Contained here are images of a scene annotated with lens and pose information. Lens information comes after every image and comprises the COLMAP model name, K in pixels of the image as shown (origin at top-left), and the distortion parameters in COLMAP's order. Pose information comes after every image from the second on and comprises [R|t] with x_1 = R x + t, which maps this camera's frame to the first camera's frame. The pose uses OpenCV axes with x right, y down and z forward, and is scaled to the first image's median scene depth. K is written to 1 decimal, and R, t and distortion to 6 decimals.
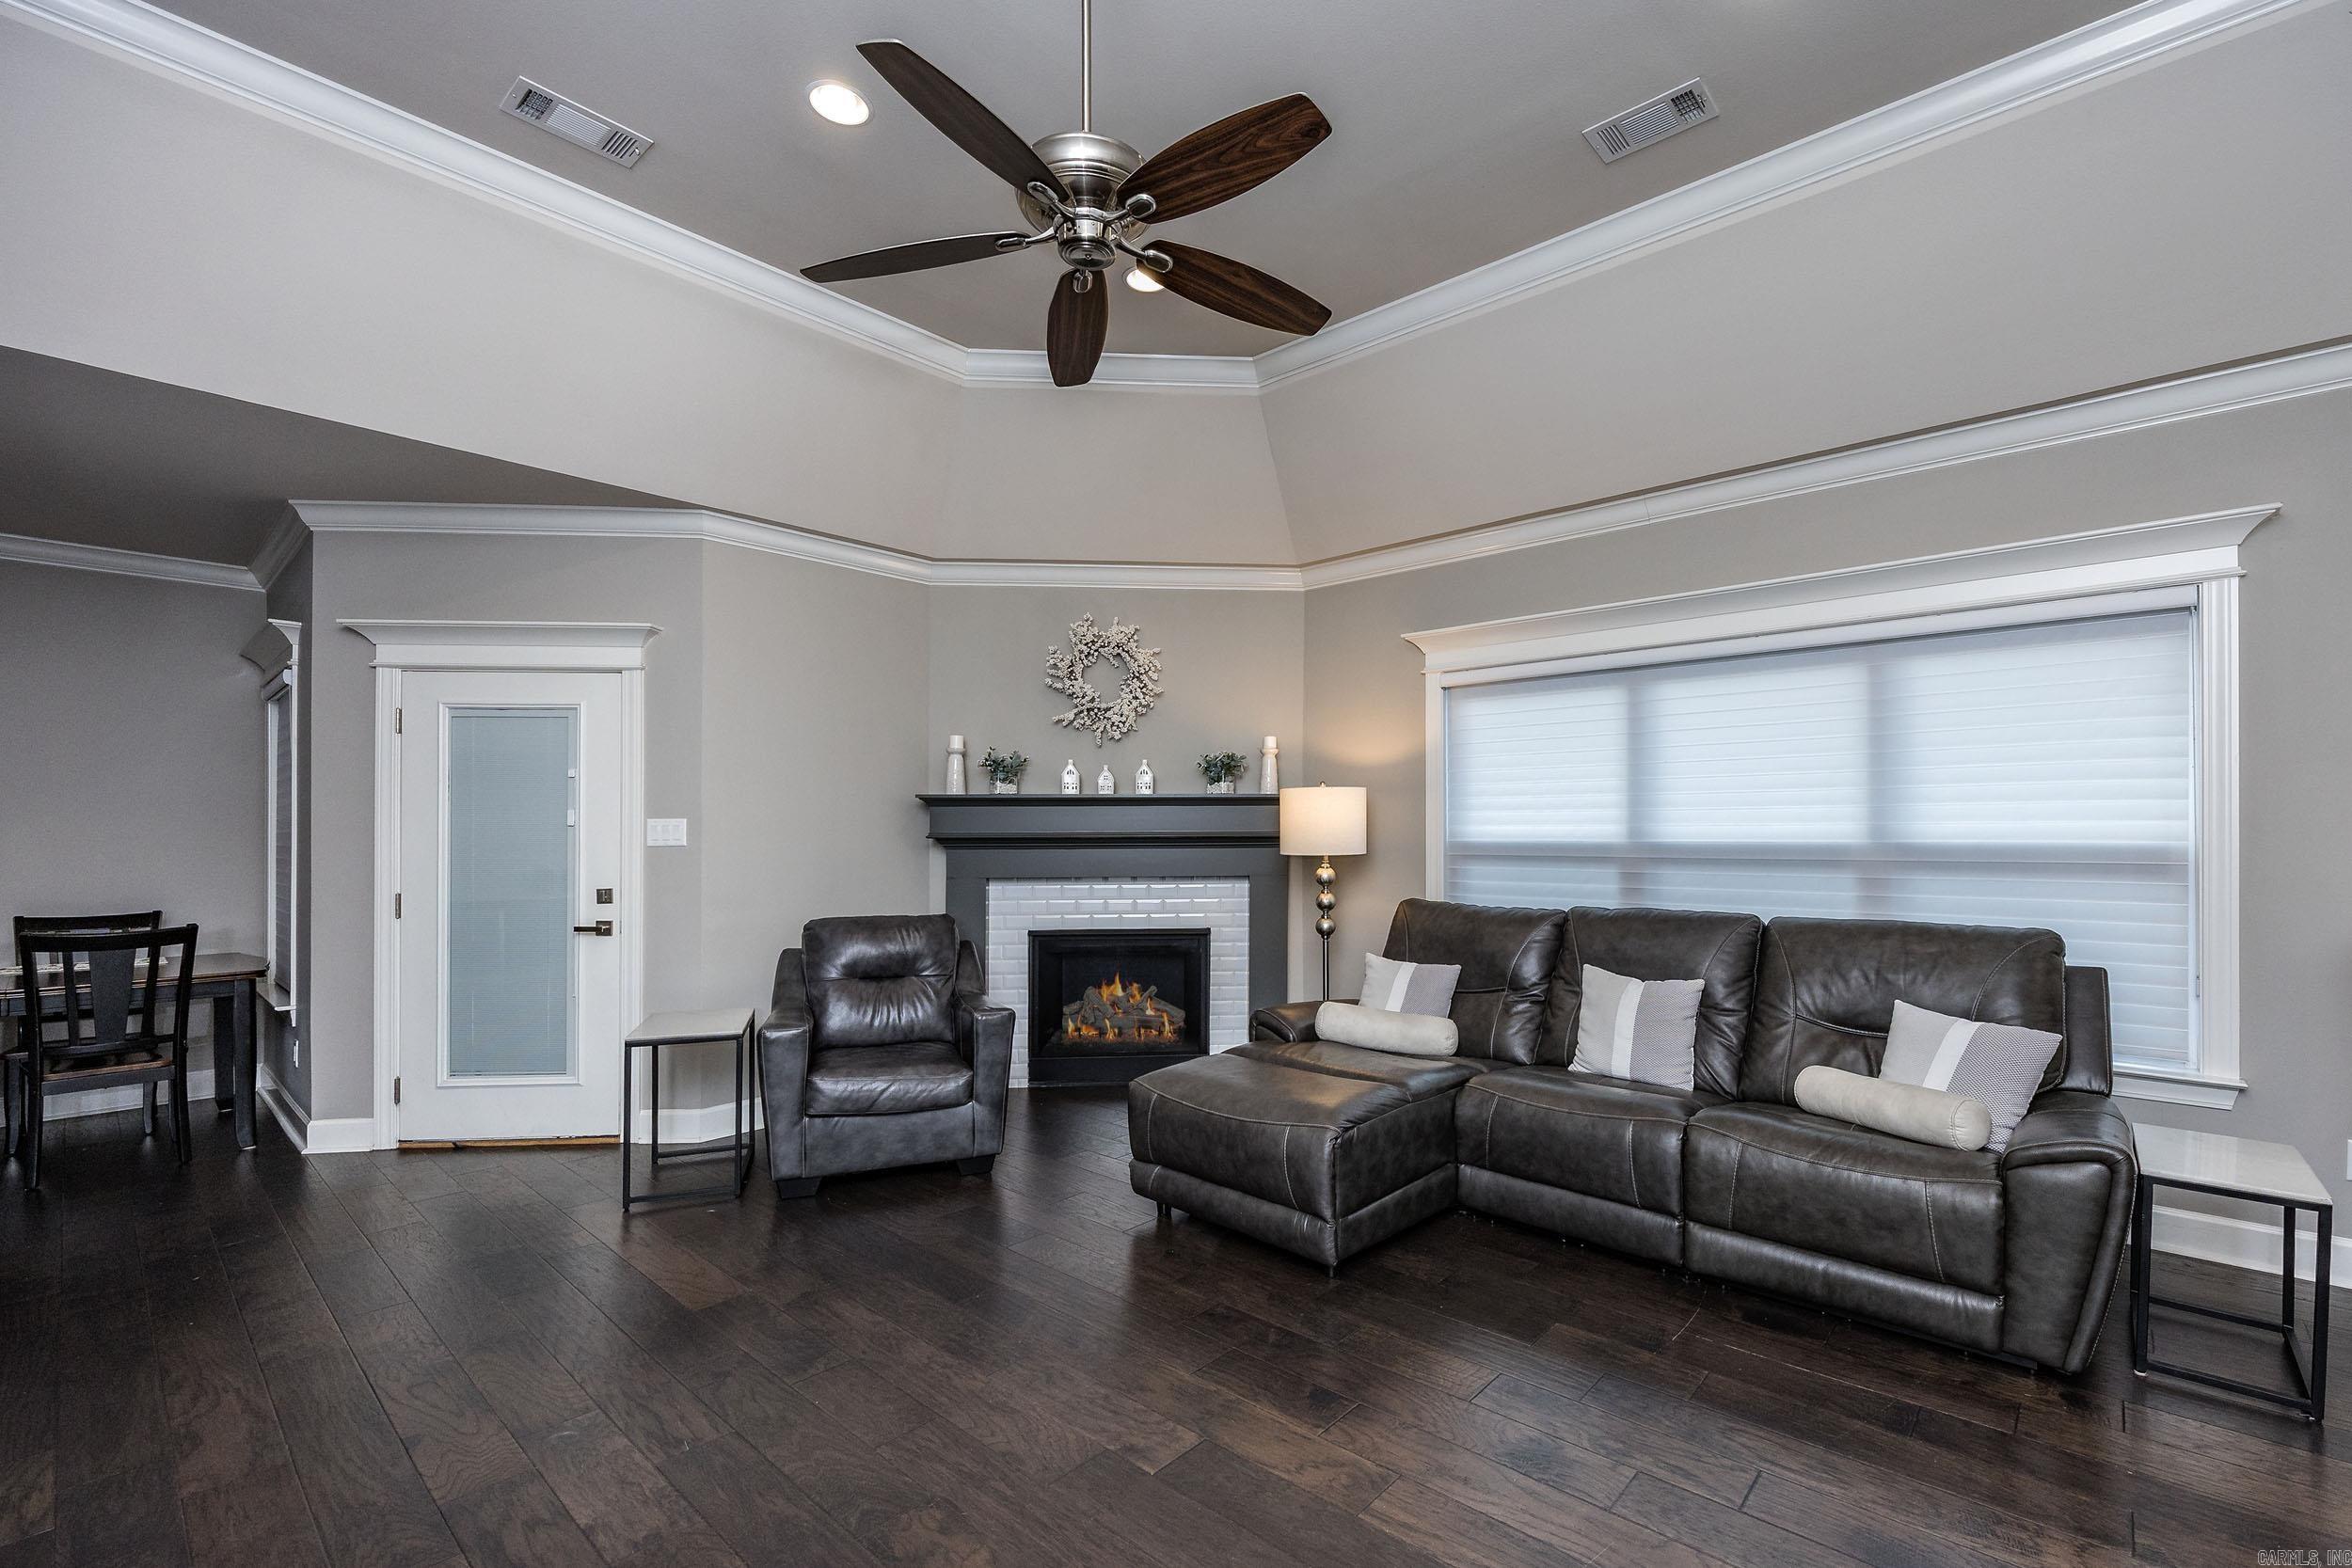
lens RADIAL K [[1007.2, 0, 1248.8], [0, 1007.2, 829.1], [0, 0, 1]] dist [-0.004233, 0.000680]
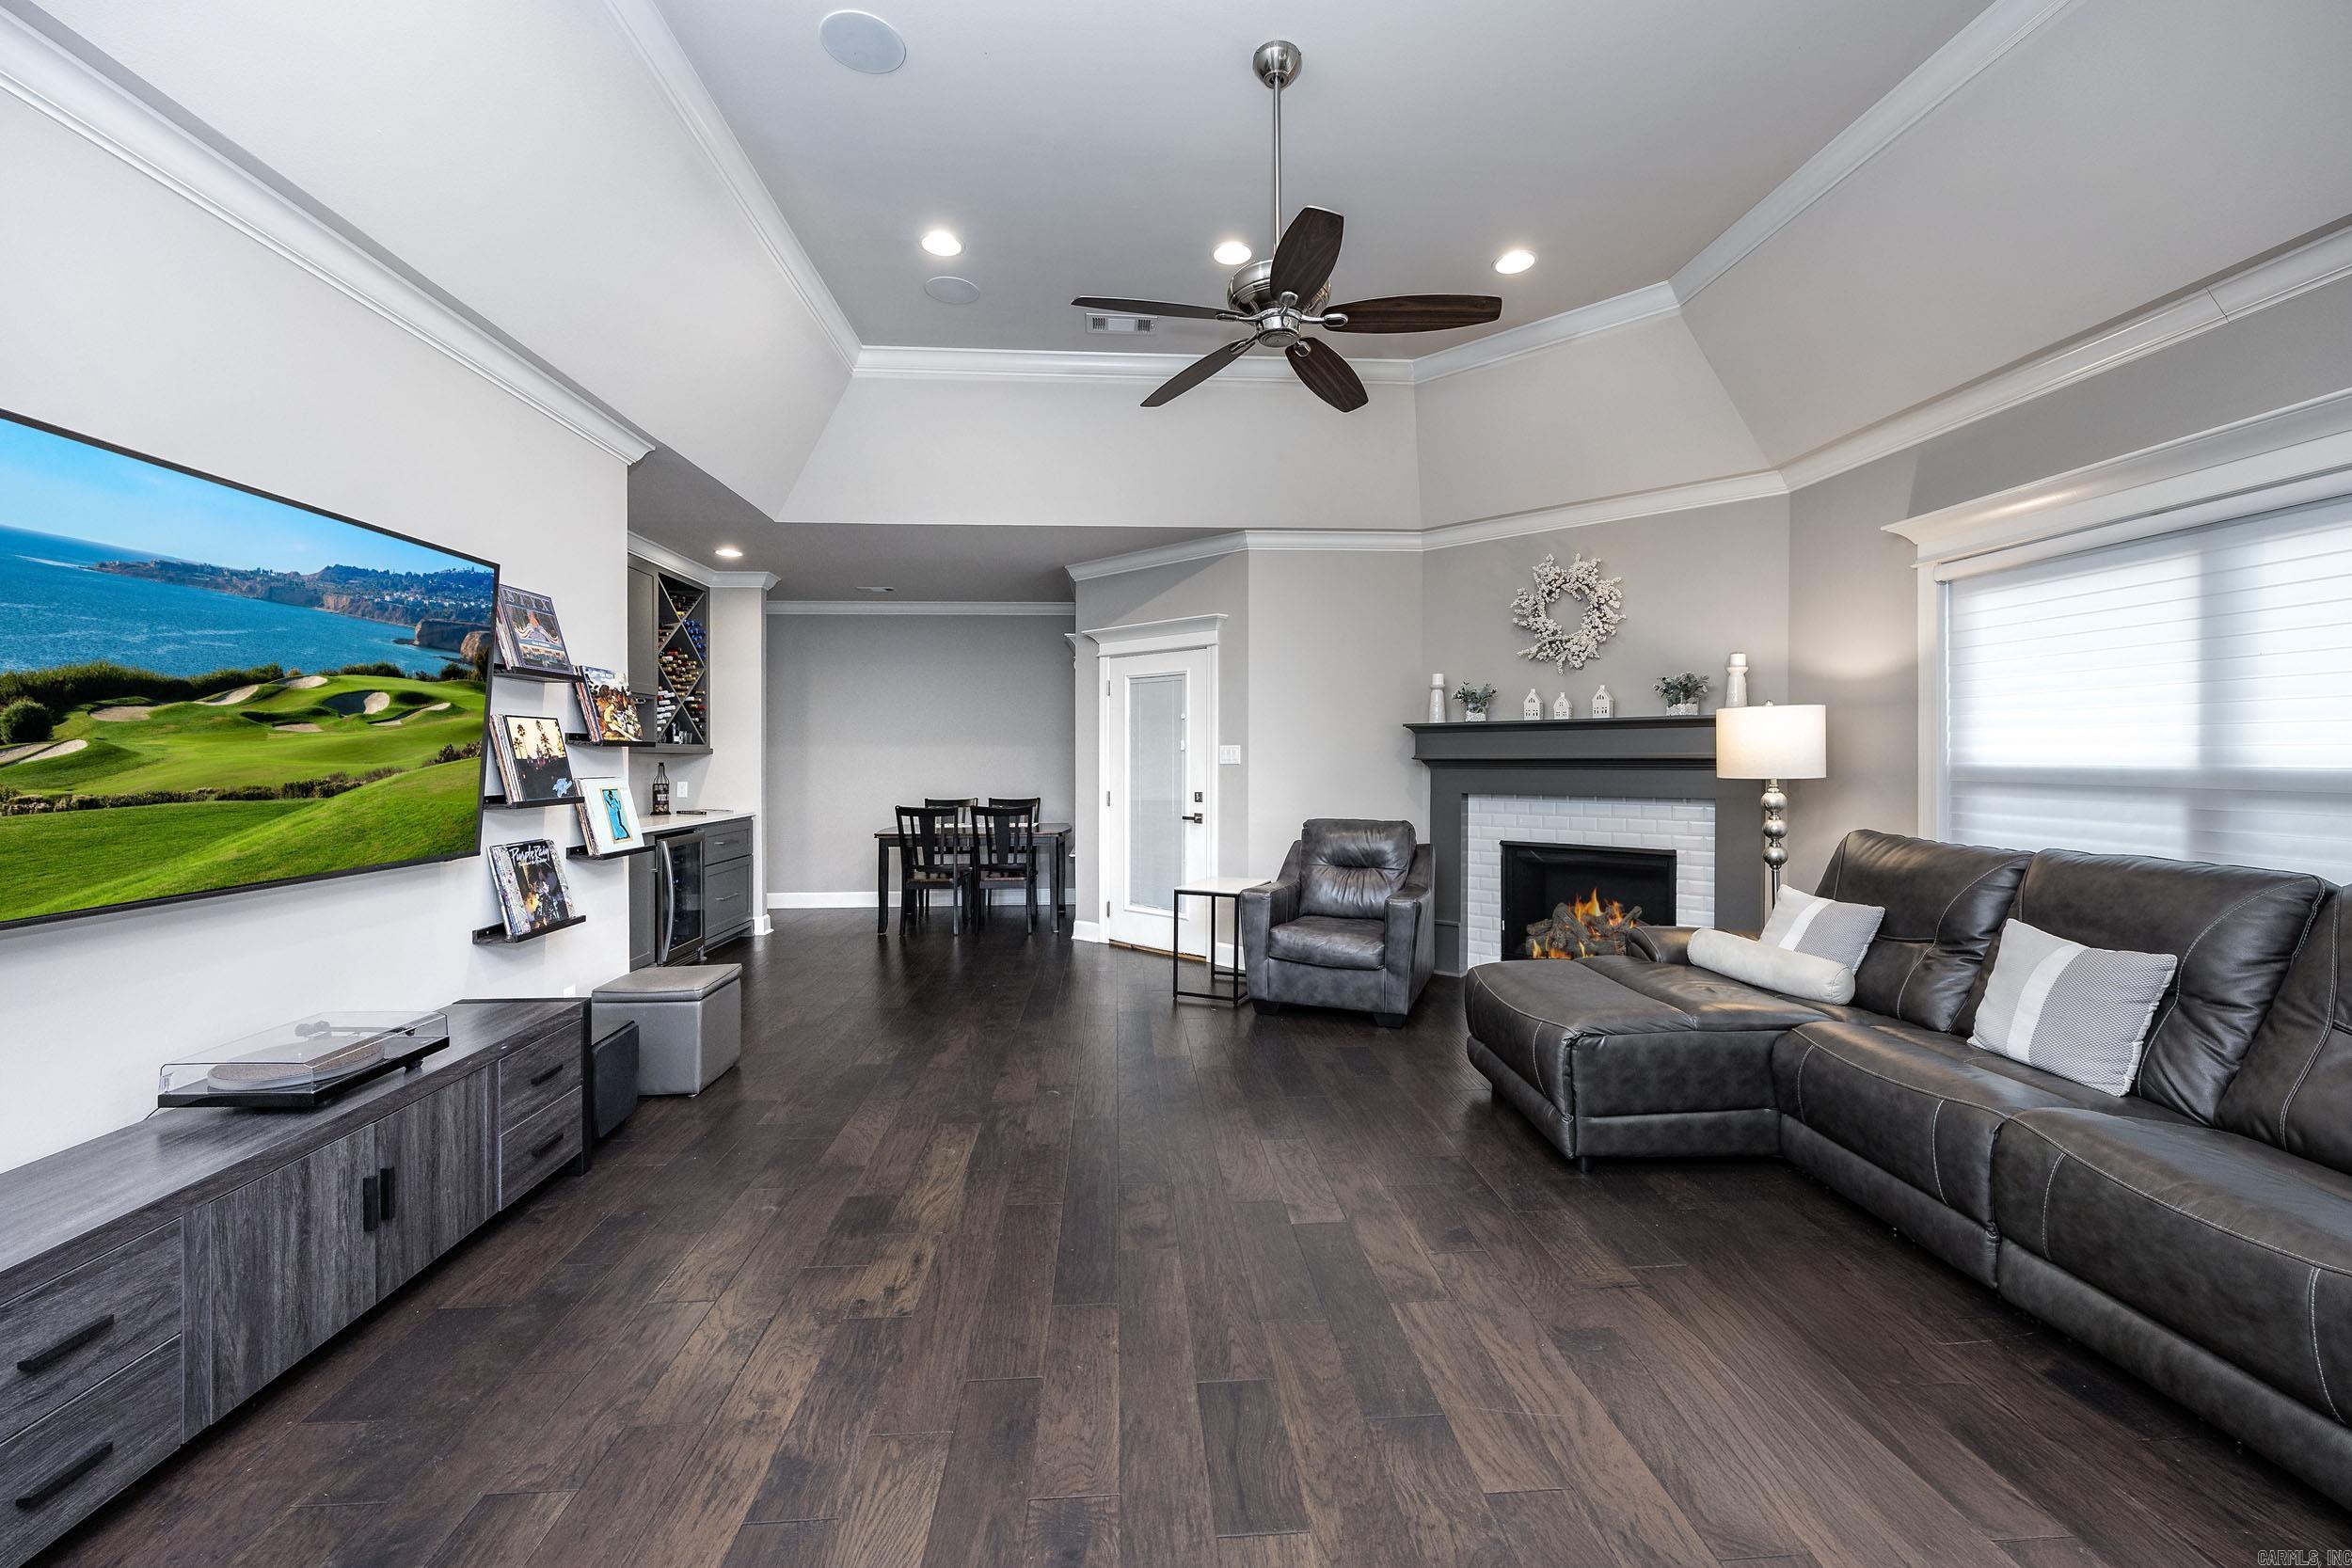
lens RADIAL K [[921.0, 0, 1175.4], [0, 921.0, 756.6], [0, 0, 1]] dist [0.002059, -0.001267]
pose [[0.700134, 0.001035, -0.714011, 0.323954], [0.004002, 0.999978, 0.005373, -0.001766], [0.714000, -0.006619, 0.700114, 0.005400]]
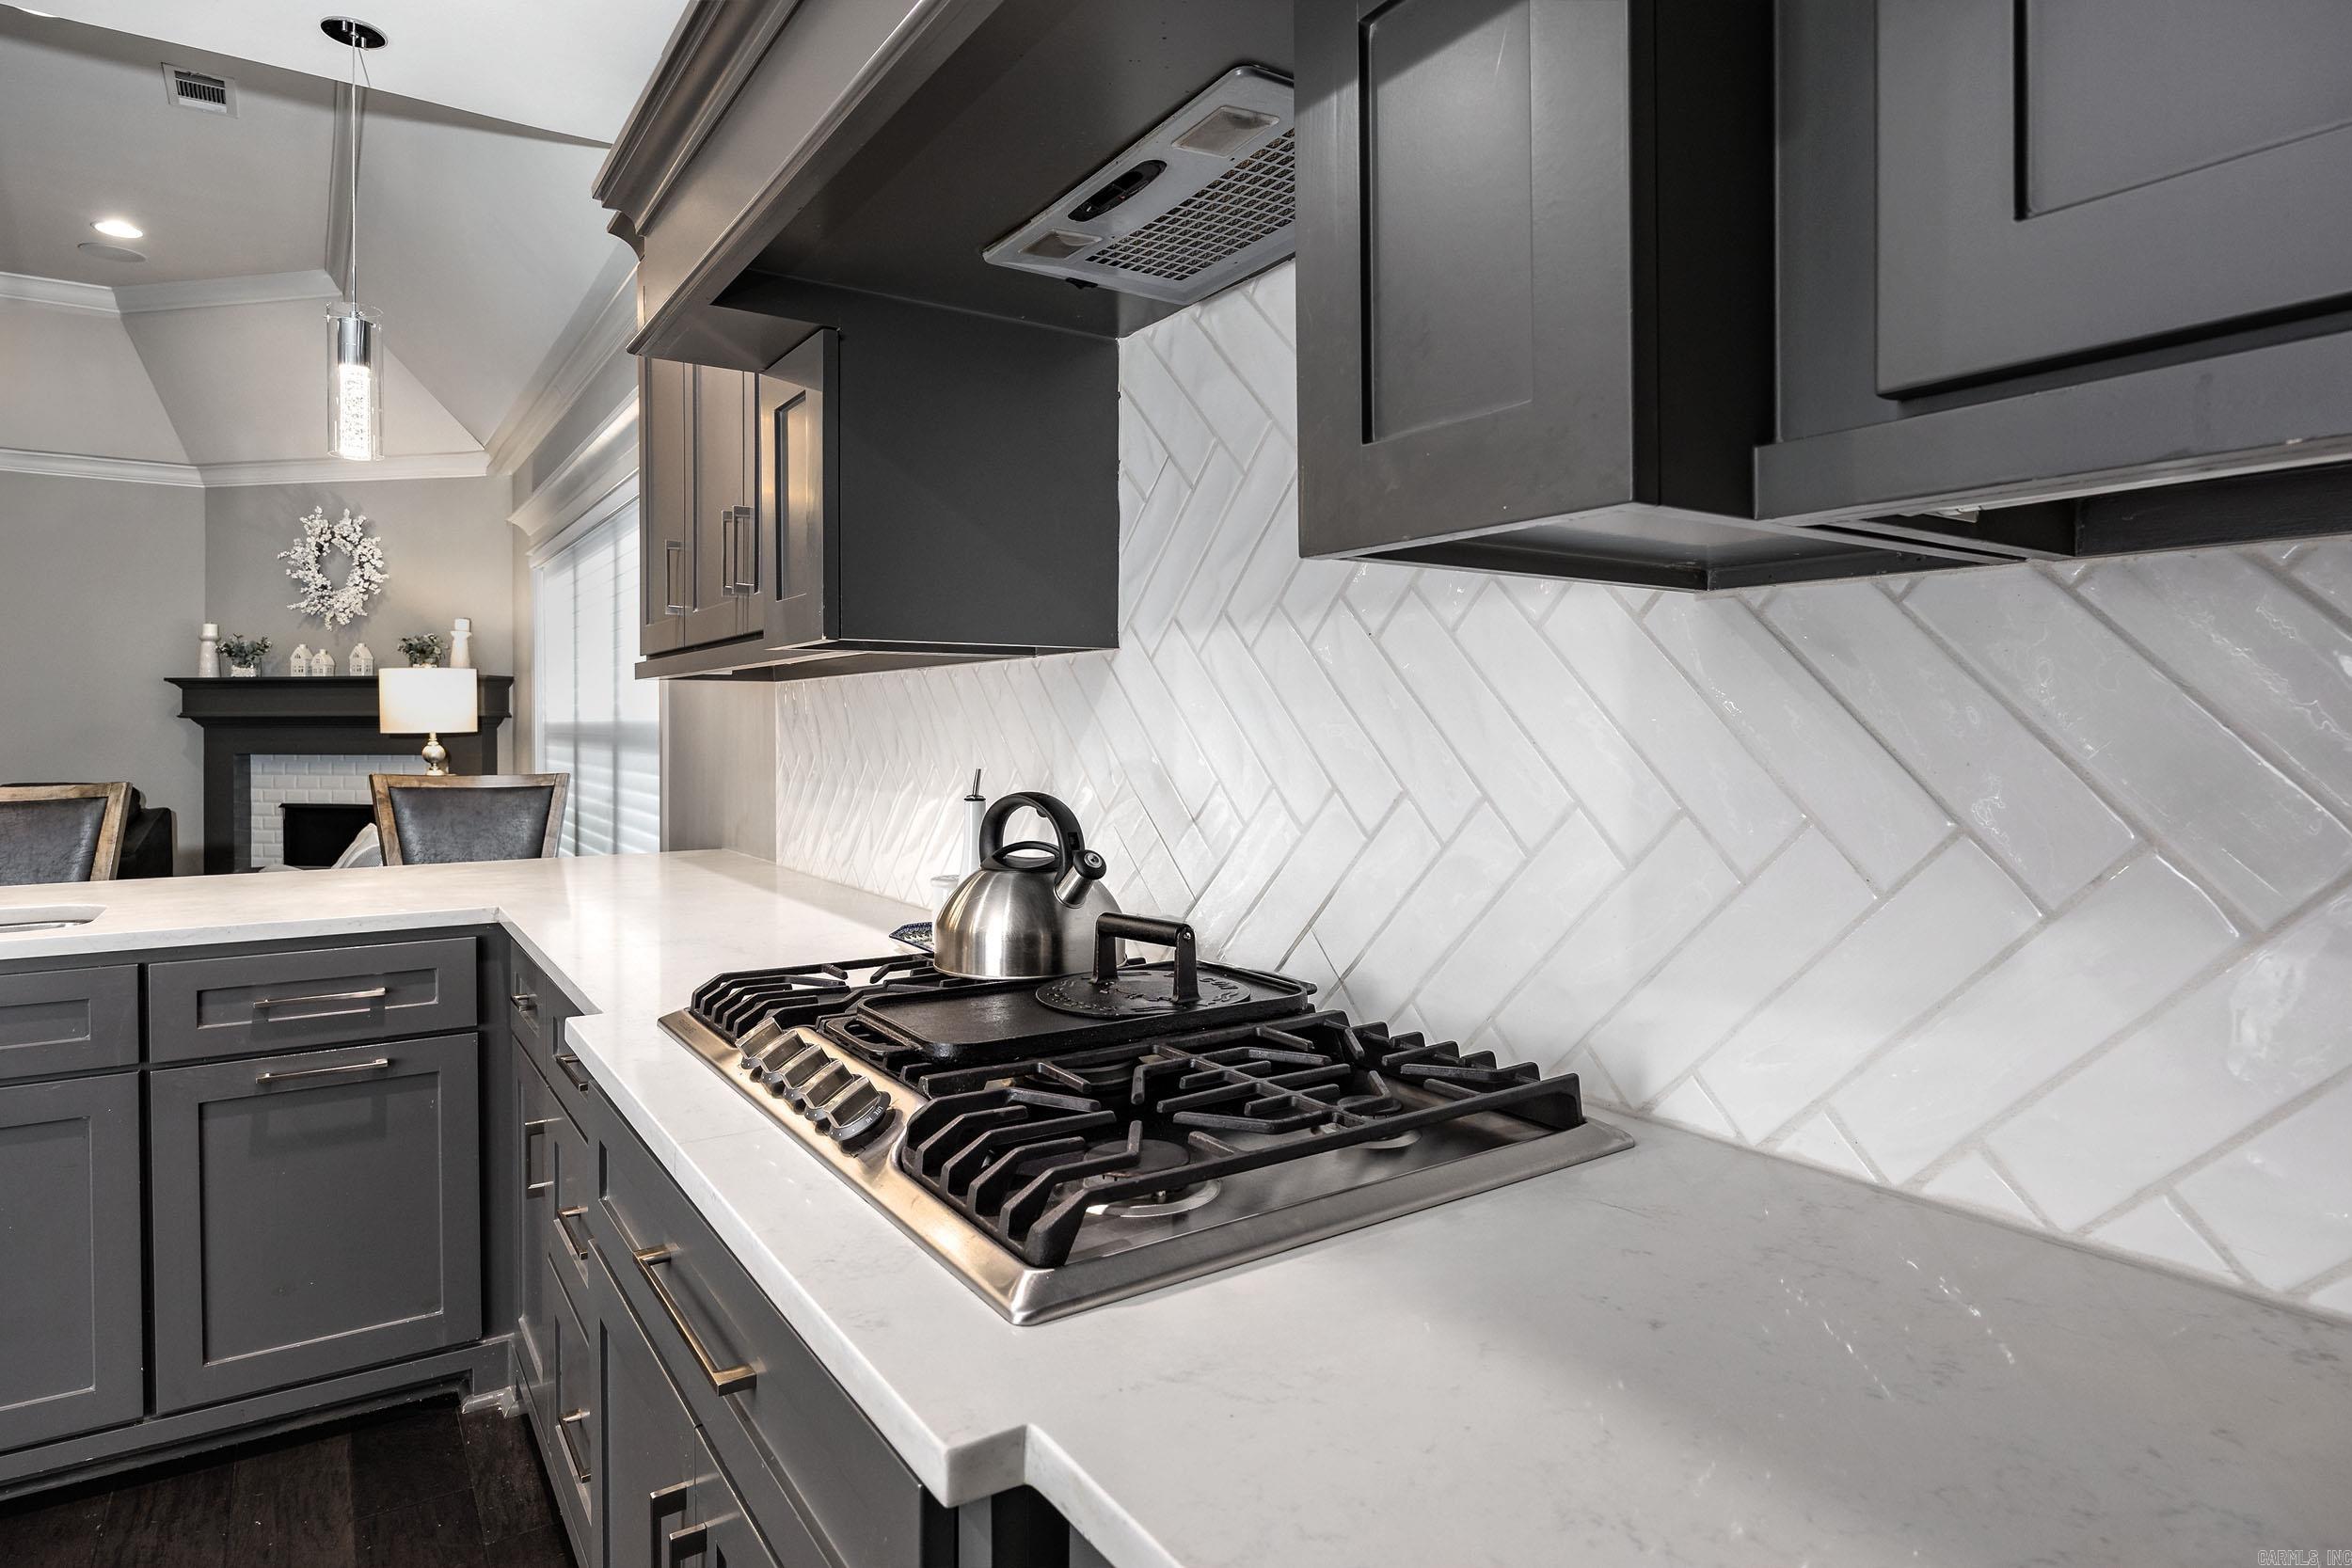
lens RADIAL K [[1201.7, 0, 1212.5], [0, 1201.7, 725.8], [0, 0, 1]] dist [-0.021971, 0.002608]
pose [[0.982041, 0.003474, -0.188634, 1.211412], [-0.002515, 0.999983, 0.005325, 0.010317], [0.188649, -0.004755, 0.982033, -0.077226]]
